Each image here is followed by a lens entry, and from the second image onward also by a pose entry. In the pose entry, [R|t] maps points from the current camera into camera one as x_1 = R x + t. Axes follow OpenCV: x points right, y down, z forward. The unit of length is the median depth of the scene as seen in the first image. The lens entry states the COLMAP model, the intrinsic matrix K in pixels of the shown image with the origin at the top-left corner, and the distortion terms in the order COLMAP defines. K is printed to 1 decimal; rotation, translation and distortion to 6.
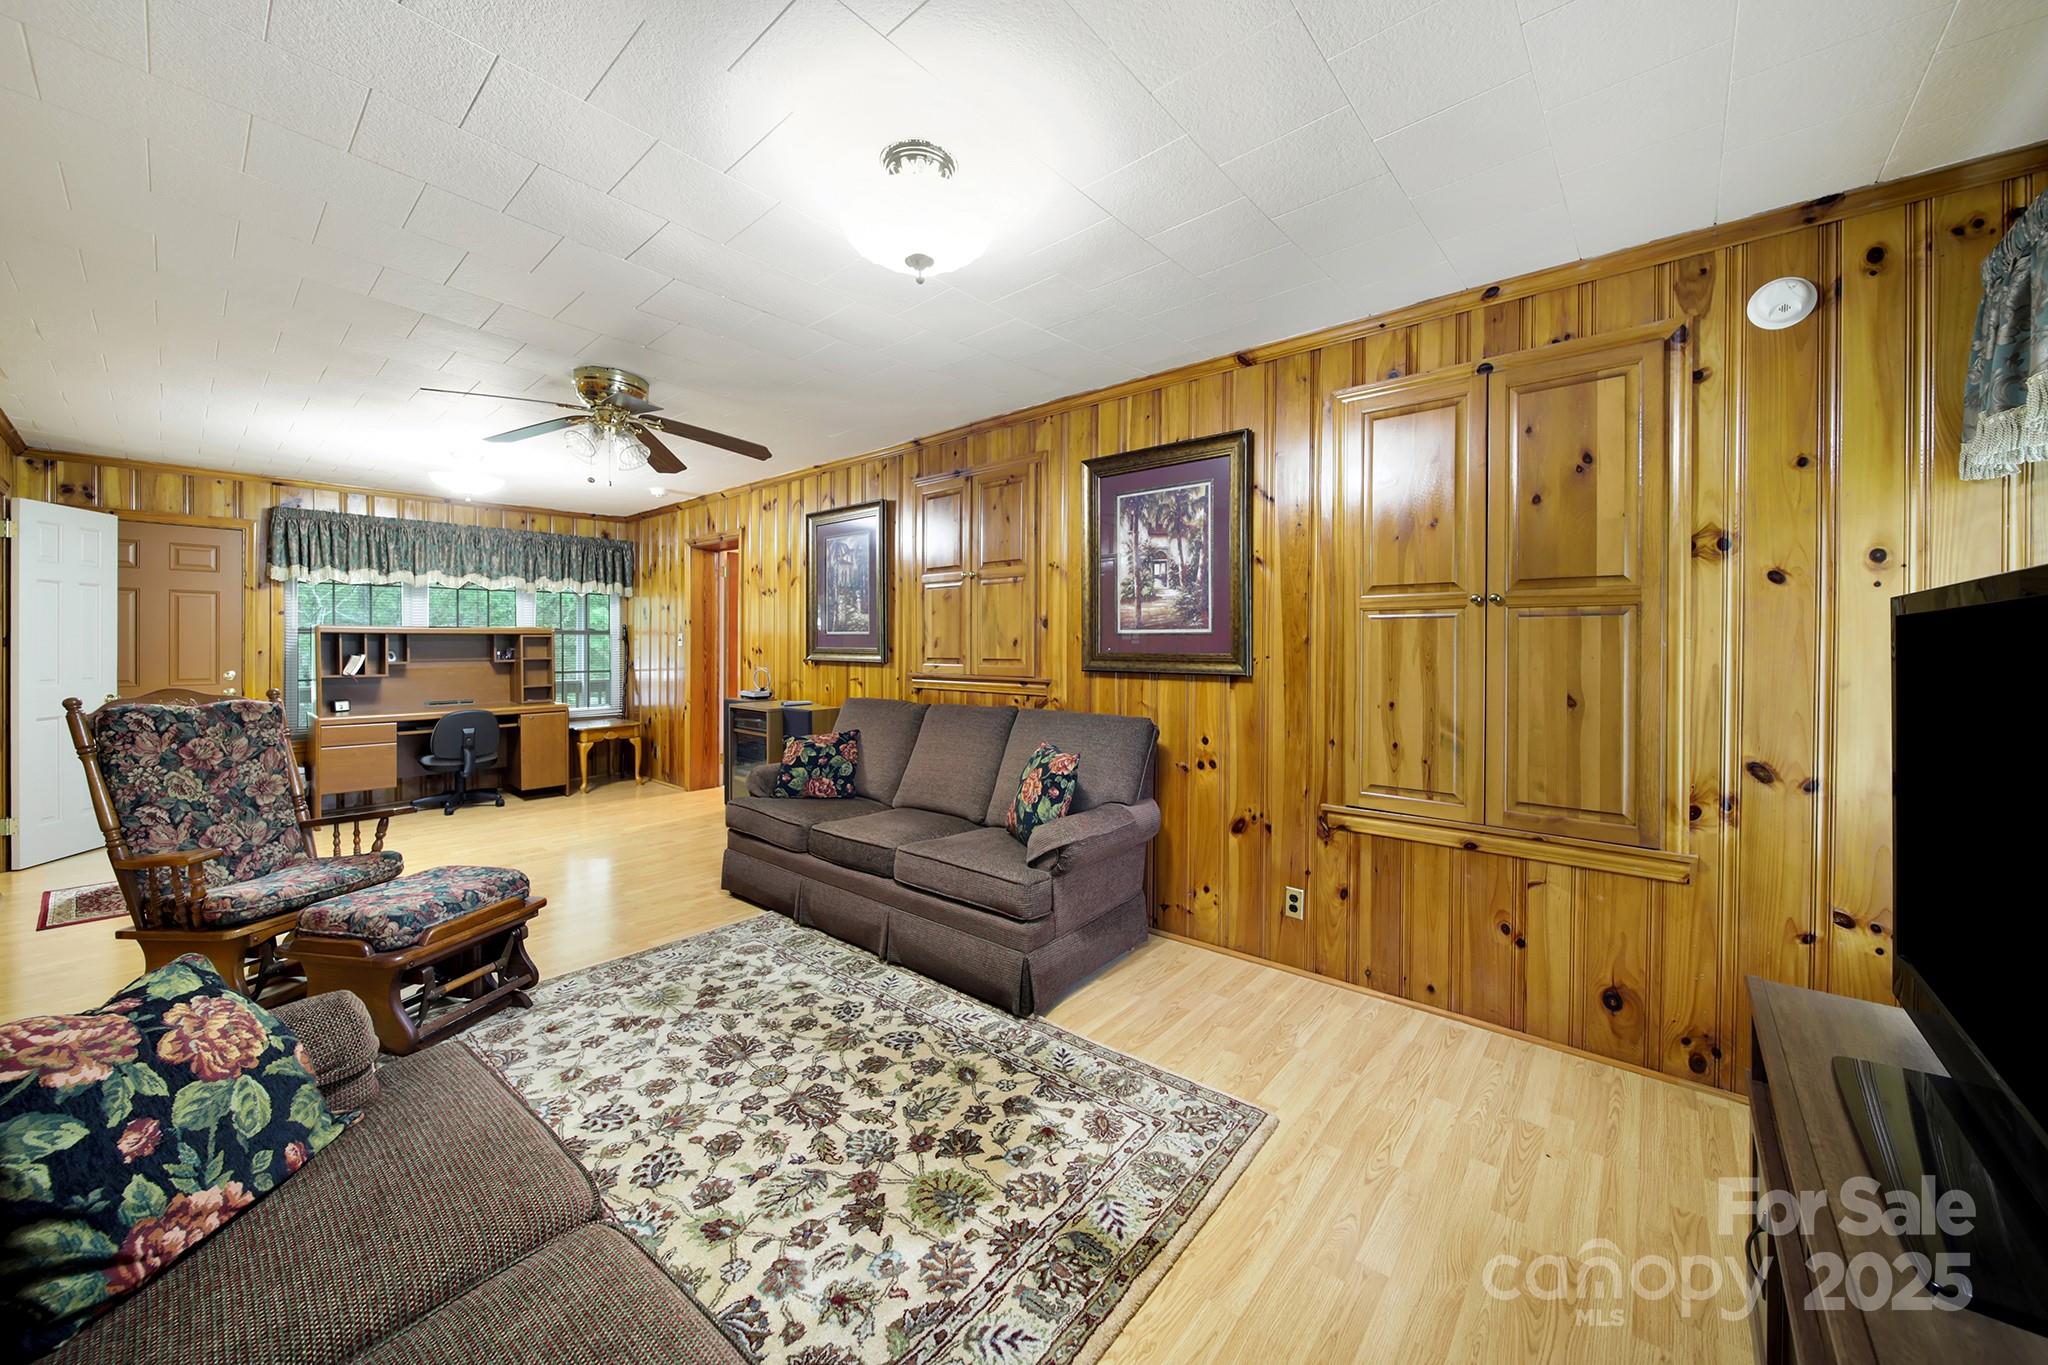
lens RADIAL K [[733.0, 0, 1006.6], [0, 733.0, 651.0], [0, 0, 1]] dist [-0.002762, -0.000477]
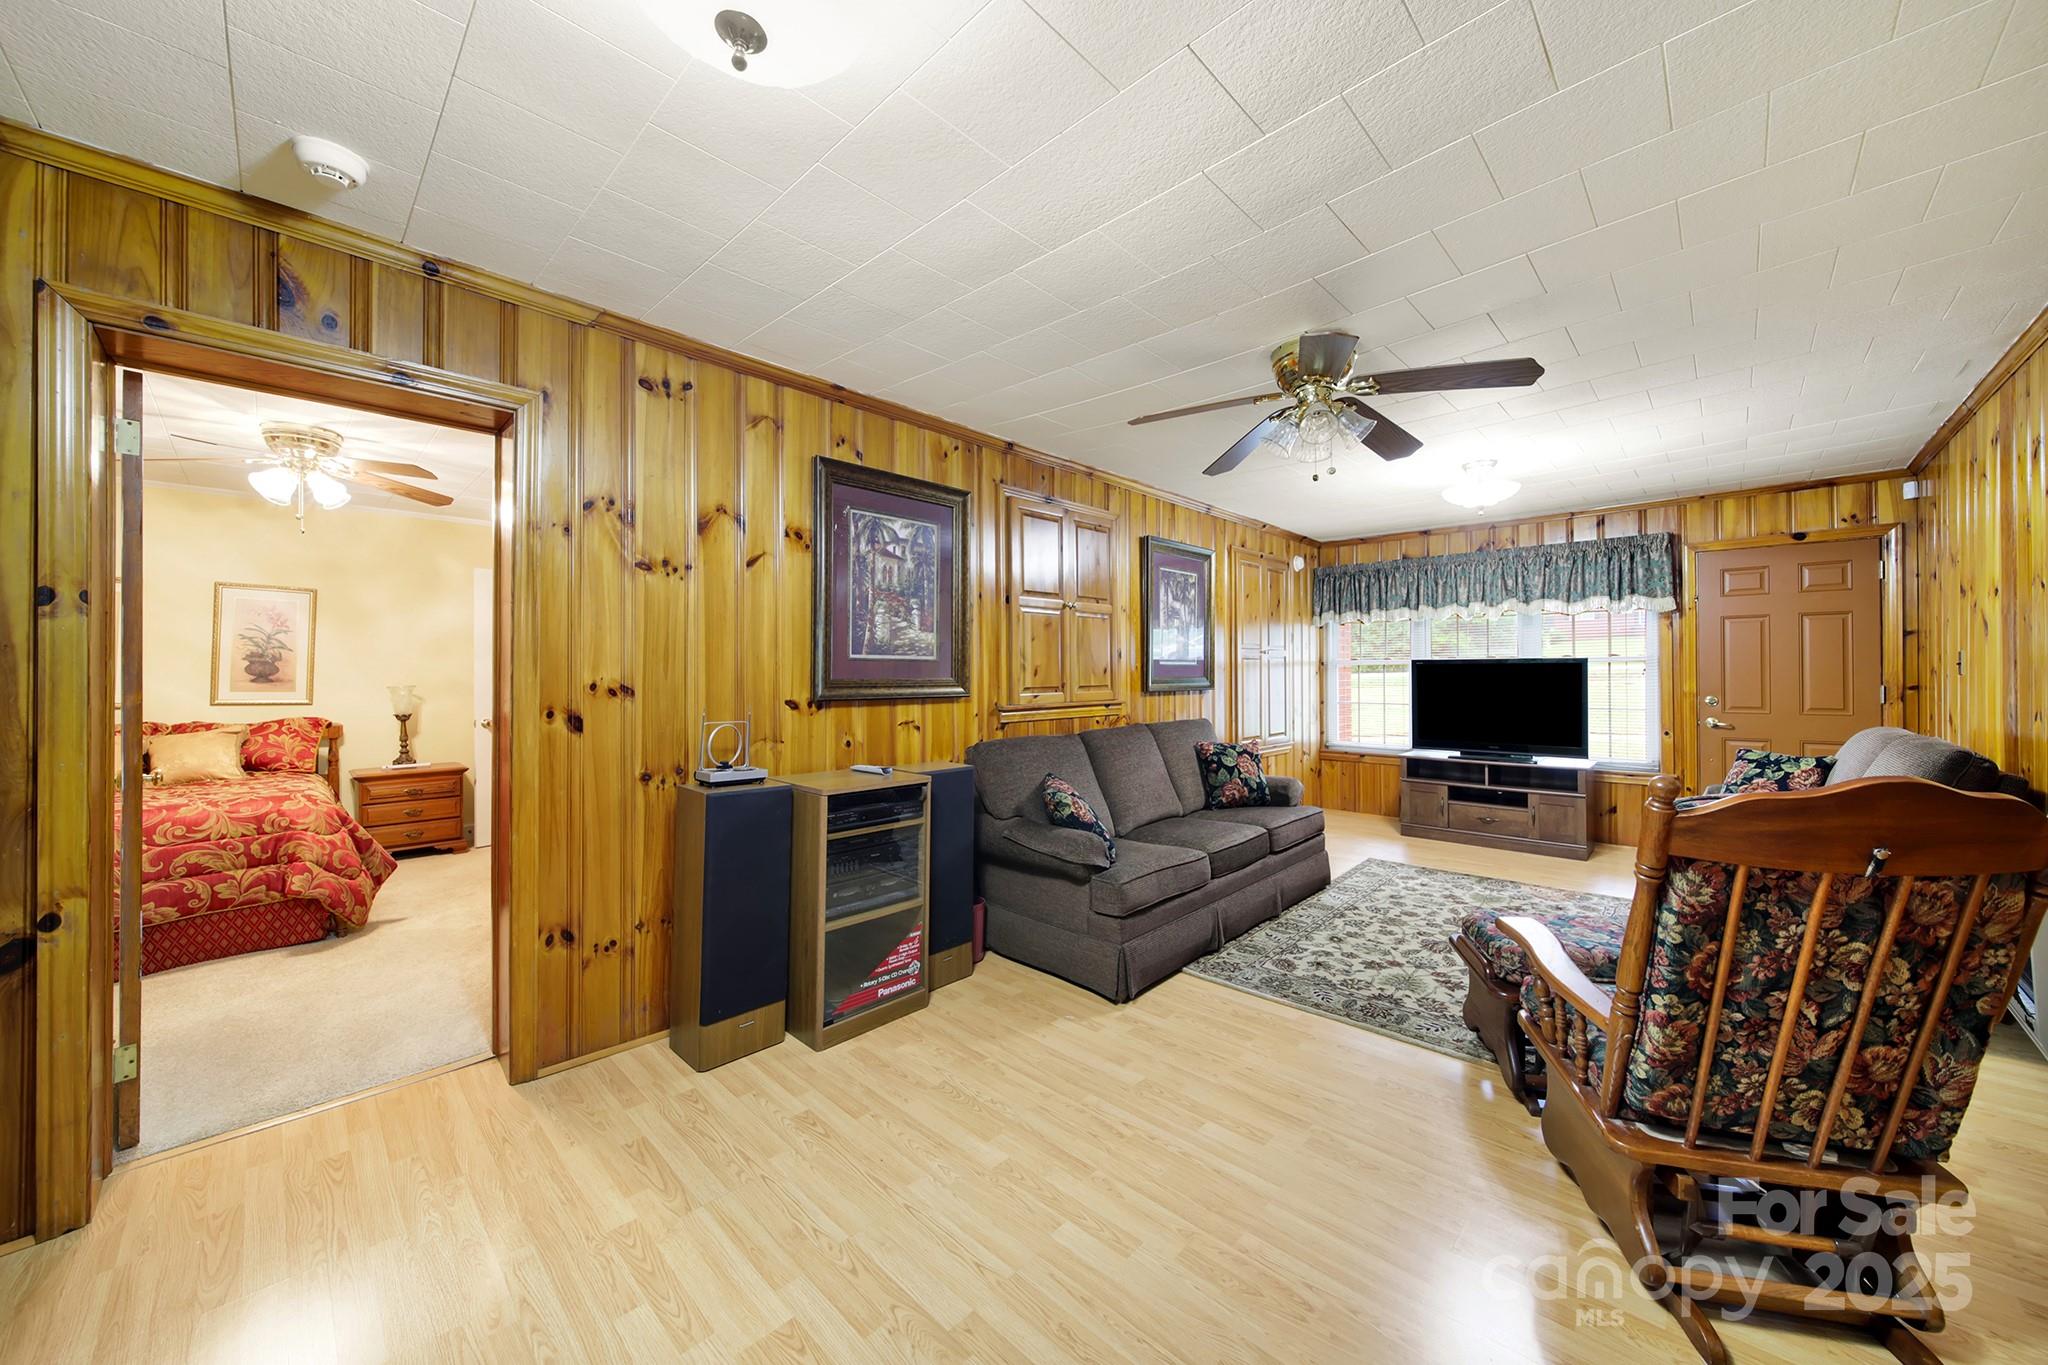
lens RADIAL K [[733.0, 0, 1023.5], [0, 733.0, 676.5], [0, 0, 1]] dist [-0.002762, -0.000477]
pose [[0.047910, -0.013121, 0.998765, -1.574705], [0.009365, 0.999876, 0.012686, -0.025052], [-0.998808, 0.008746, 0.048027, 1.471873]]
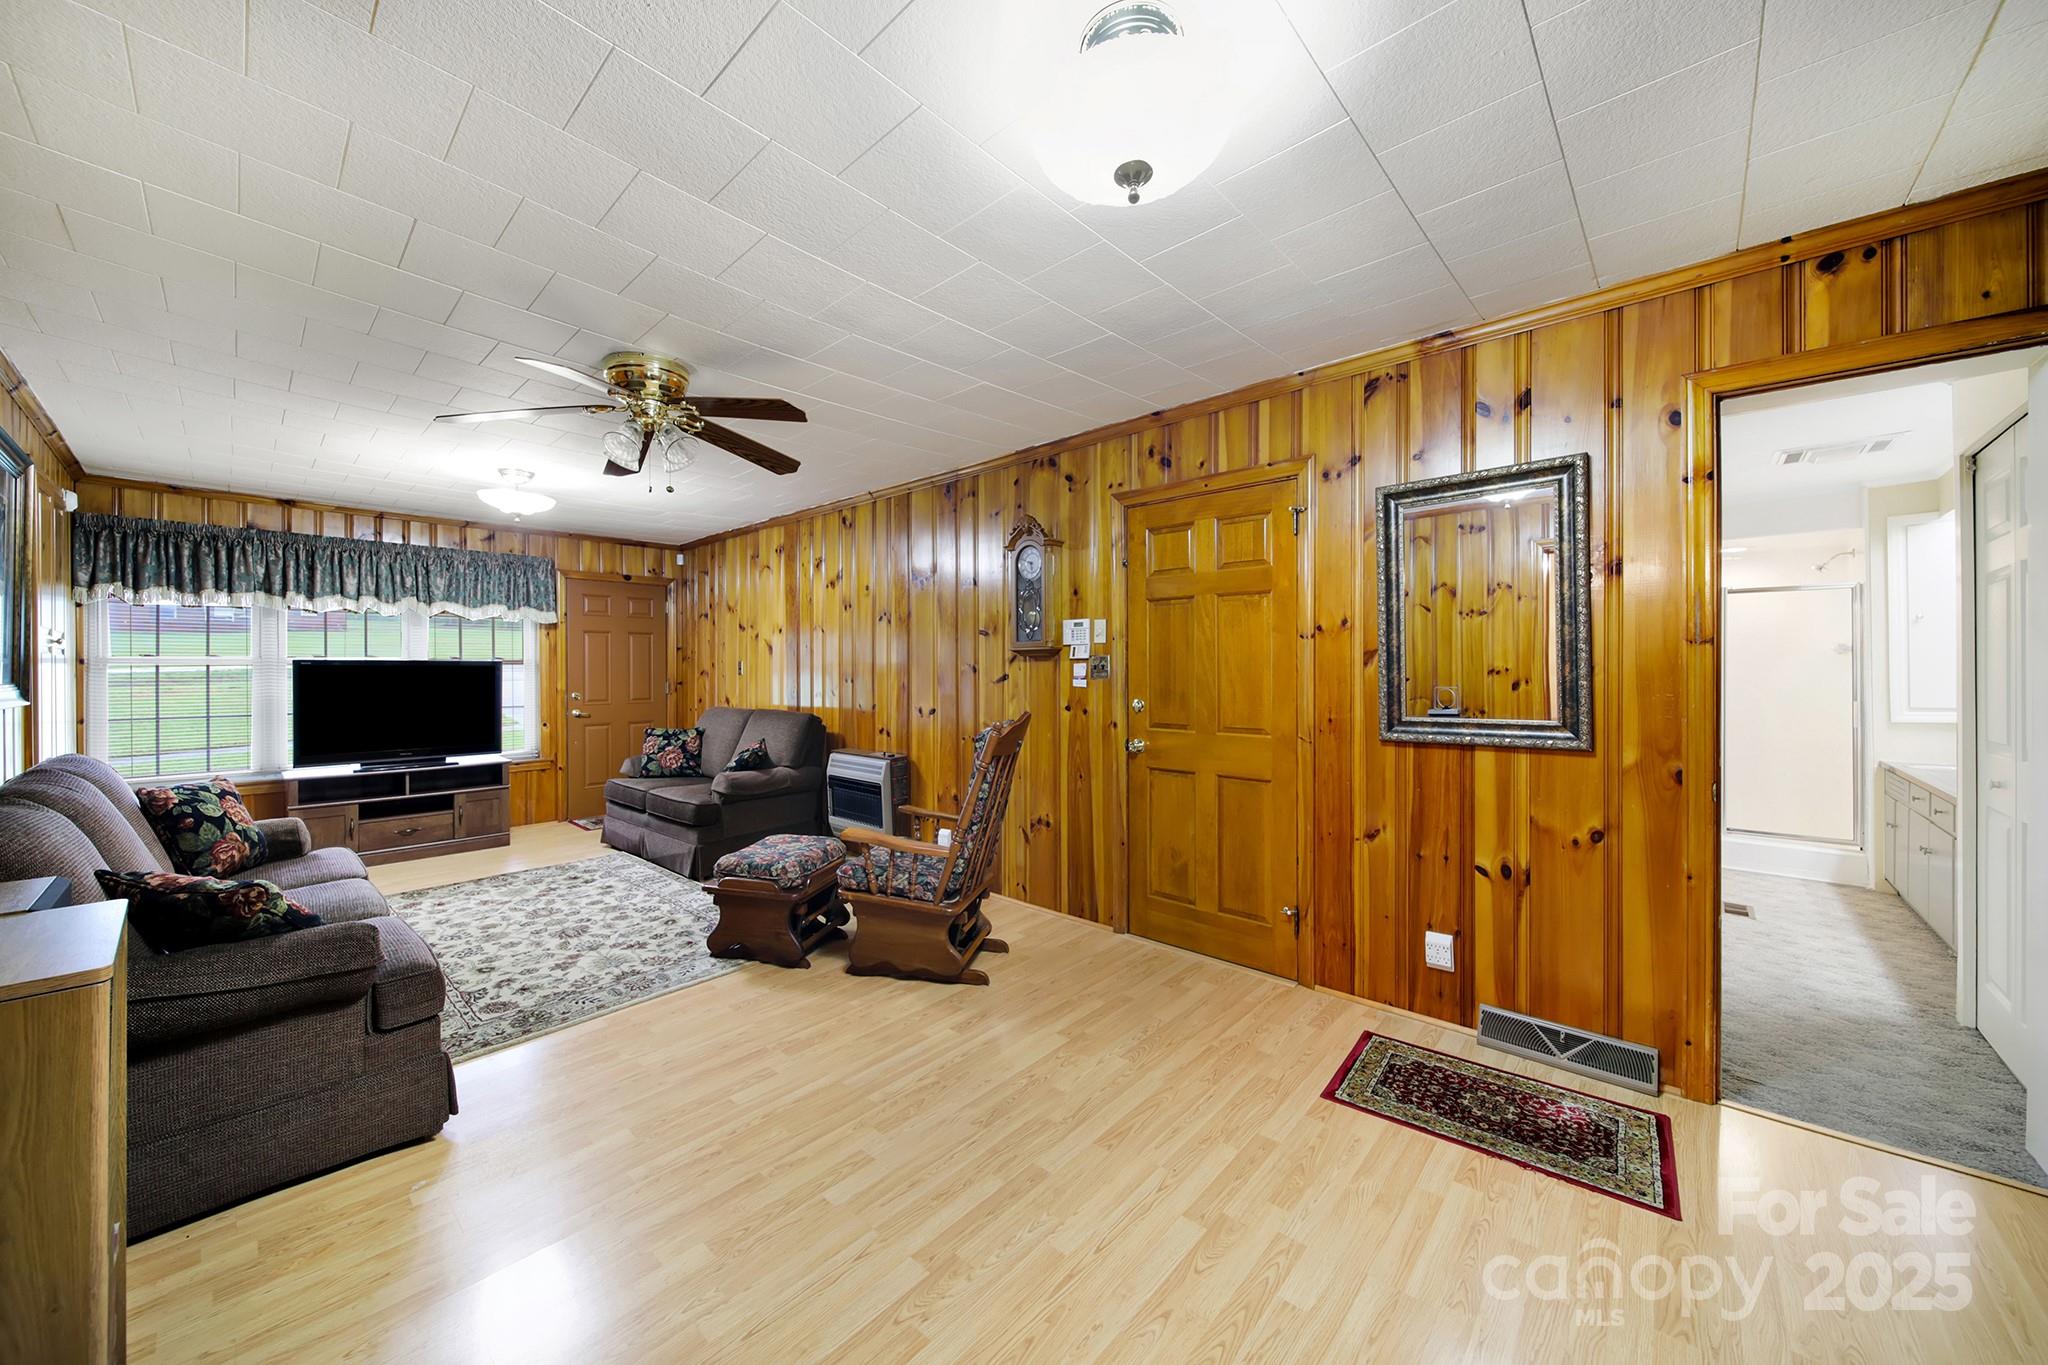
lens RADIAL K [[733.0, 0, 1026.3], [0, 733.0, 669.4], [0, 0, 1]] dist [-0.002762, -0.000477]
pose [[-0.999961, -0.004444, 0.007614, -1.133301], [-0.004418, 0.999985, 0.003378, -0.024128], [-0.007629, 0.003344, -0.999965, 2.130716]]
